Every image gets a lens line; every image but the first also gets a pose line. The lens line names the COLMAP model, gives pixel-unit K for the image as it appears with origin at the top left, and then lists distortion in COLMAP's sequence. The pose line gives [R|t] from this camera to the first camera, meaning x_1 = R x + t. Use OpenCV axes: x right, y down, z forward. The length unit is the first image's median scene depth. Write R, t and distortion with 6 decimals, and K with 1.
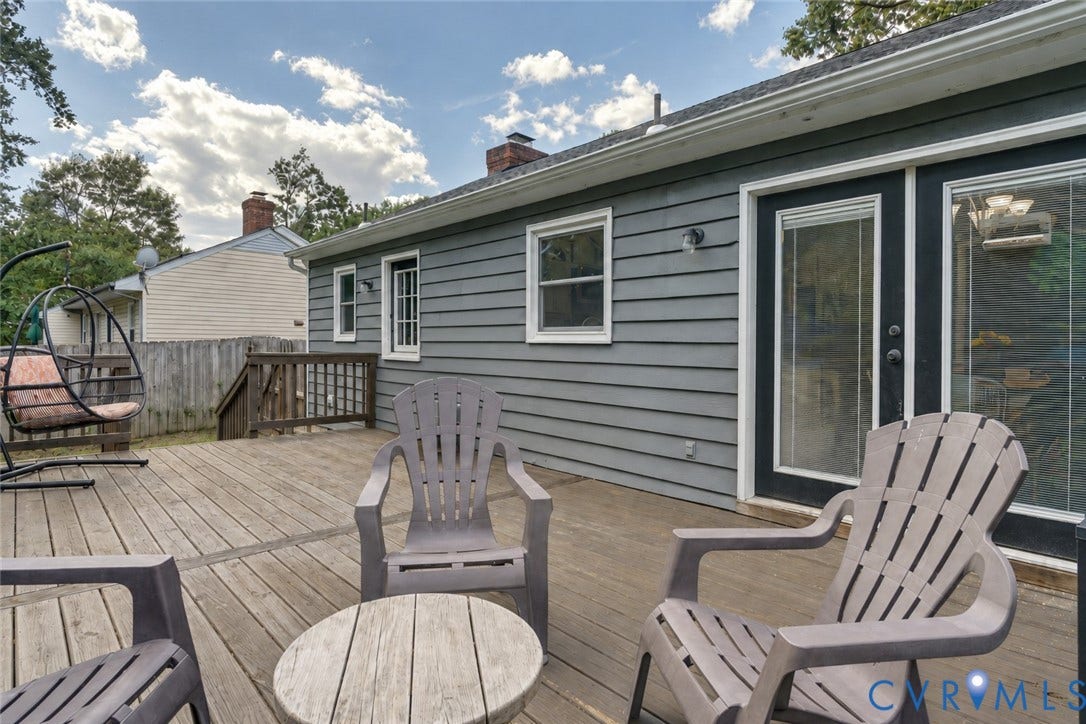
lens RADIAL K [[581.3, 0, 545.0], [0, 581.3, 346.0], [0, 0, 1]] dist [-0.016491, 0.000806]
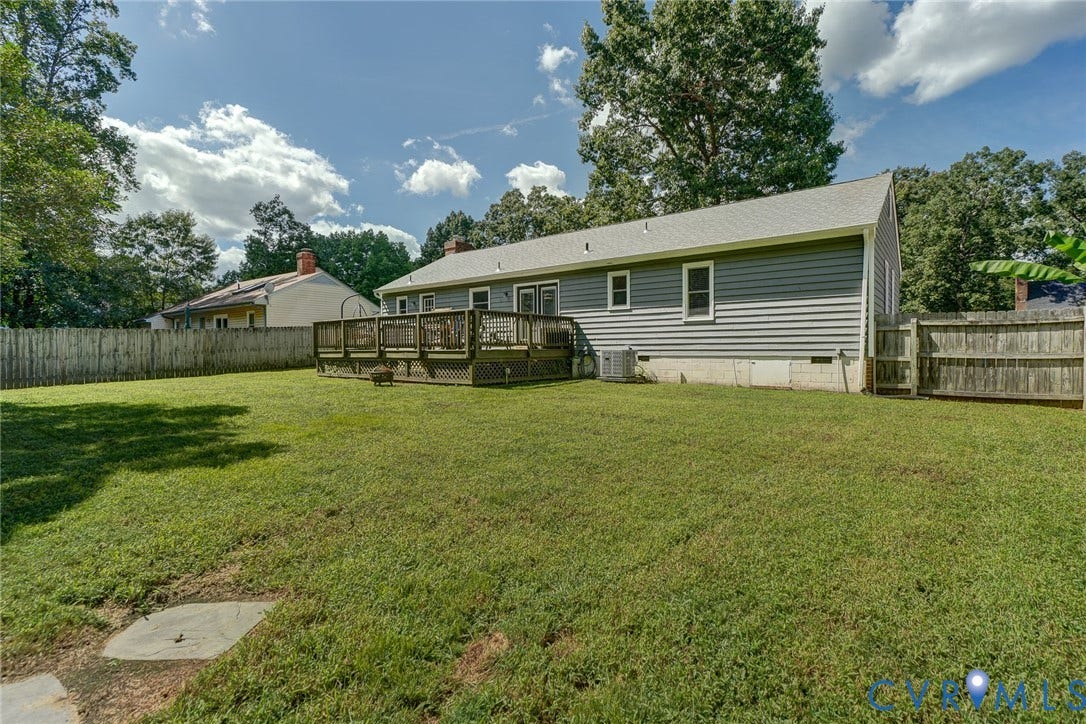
lens RADIAL K [[521.8, 0, 543.0], [0, 521.8, 362.0], [0, 0, 1]] dist [0.000832, 0.000149]
pose [[0.988583, -0.015365, 0.149890, -0.014795], [0.012954, 0.999771, 0.017048, 0.044407], [-0.150118, -0.014912, 0.988556, -0.487578]]
